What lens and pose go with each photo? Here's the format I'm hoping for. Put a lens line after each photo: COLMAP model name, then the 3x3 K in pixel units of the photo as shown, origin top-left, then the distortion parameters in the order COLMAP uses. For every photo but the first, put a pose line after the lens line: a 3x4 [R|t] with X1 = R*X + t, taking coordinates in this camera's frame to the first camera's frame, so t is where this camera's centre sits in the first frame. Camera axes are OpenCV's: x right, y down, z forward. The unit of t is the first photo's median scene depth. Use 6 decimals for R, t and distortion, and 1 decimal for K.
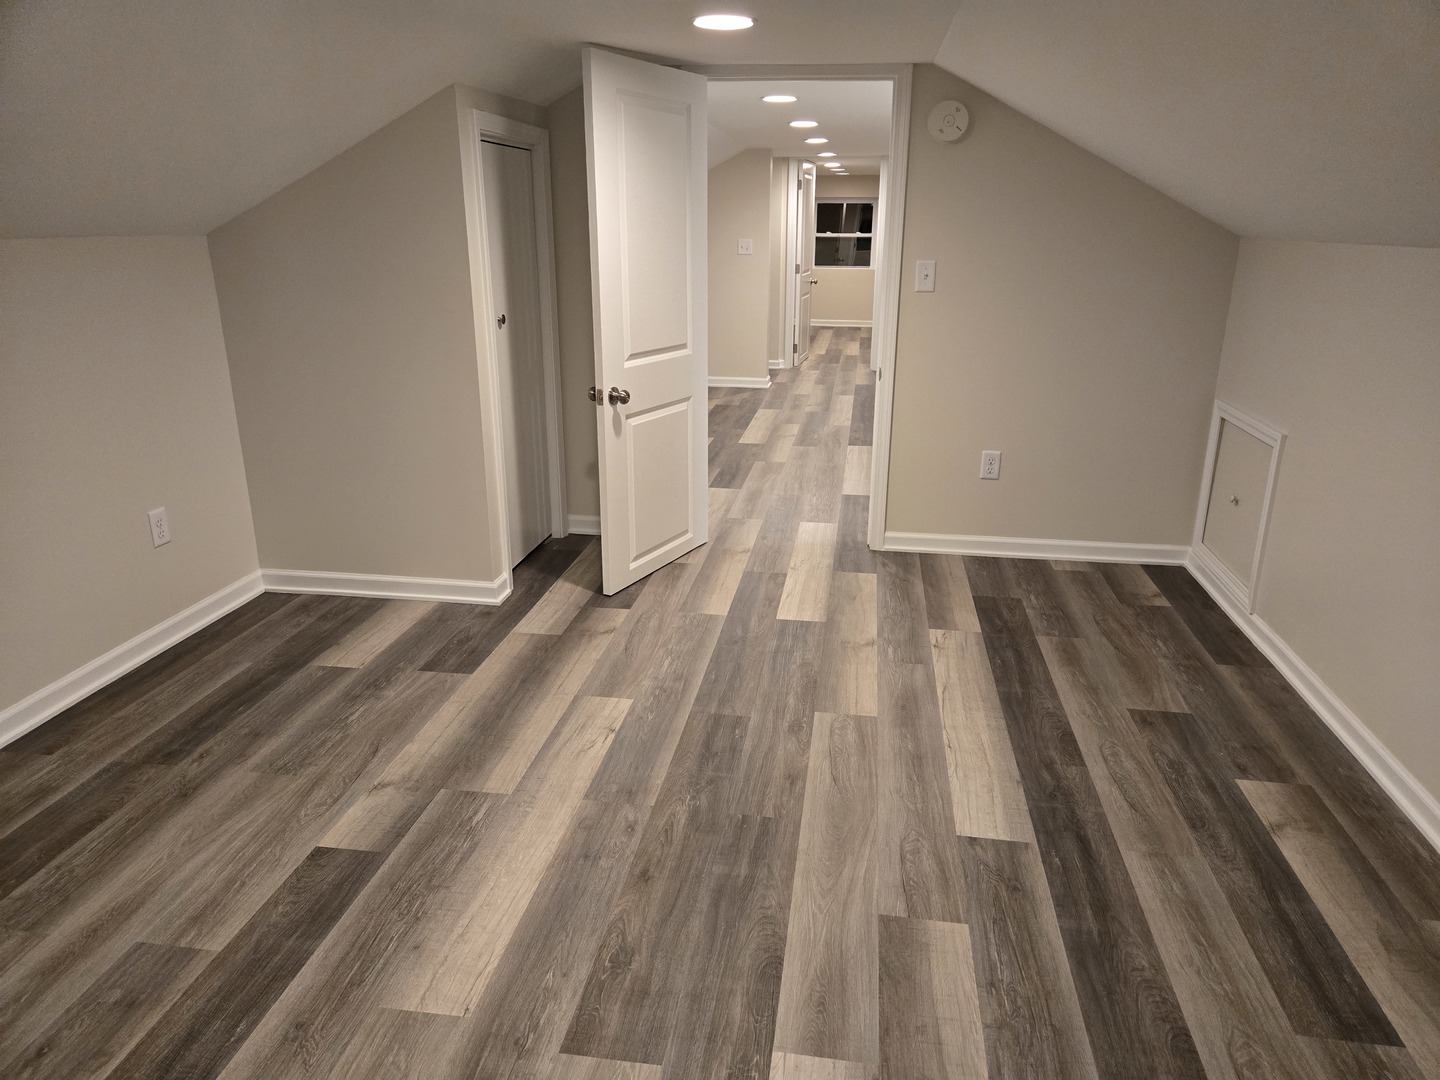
lens RADIAL K [[948.9, 0, 719.9], [0, 948.9, 538.4], [0, 0, 1]] dist [0.046433, -0.047390]
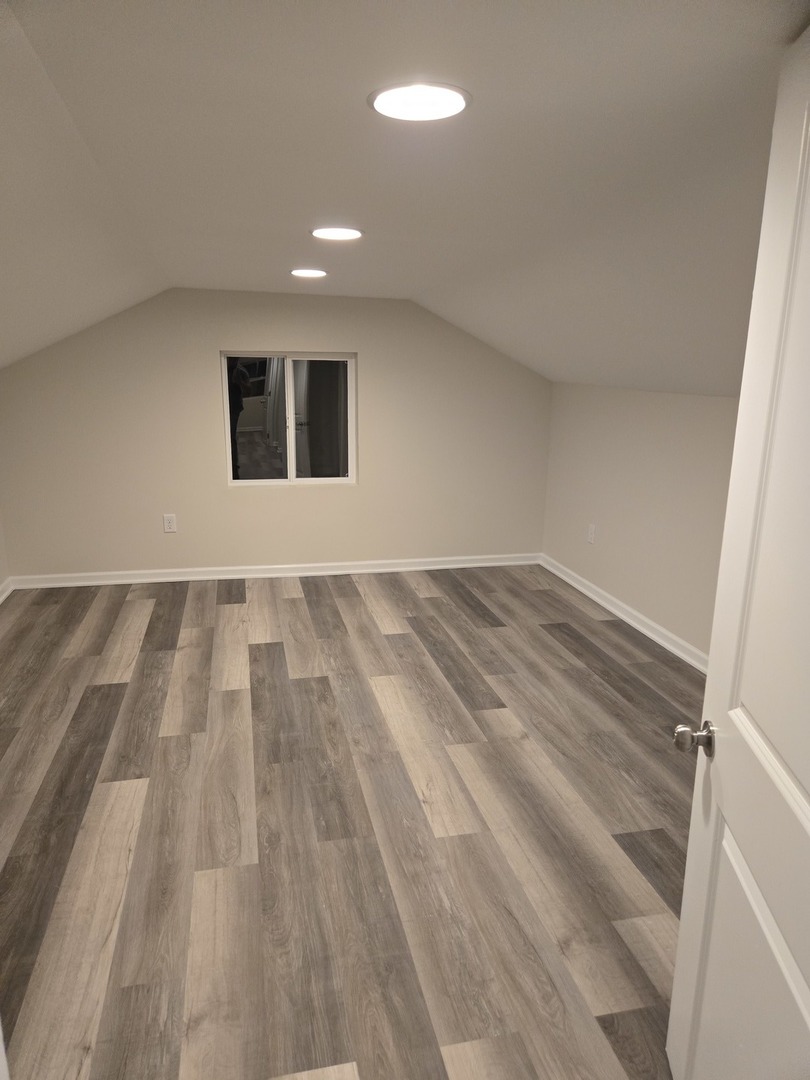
lens RADIAL K [[711.7, 0, 407.6], [0, 711.7, 541.1], [0, 0, 1]] dist [0.046433, -0.047390]
pose [[-0.925925, 0.072411, -0.370700, 0.245528], [-0.132890, 0.856244, 0.499186, -0.594536], [0.353557, 0.511472, -0.783195, 1.720634]]
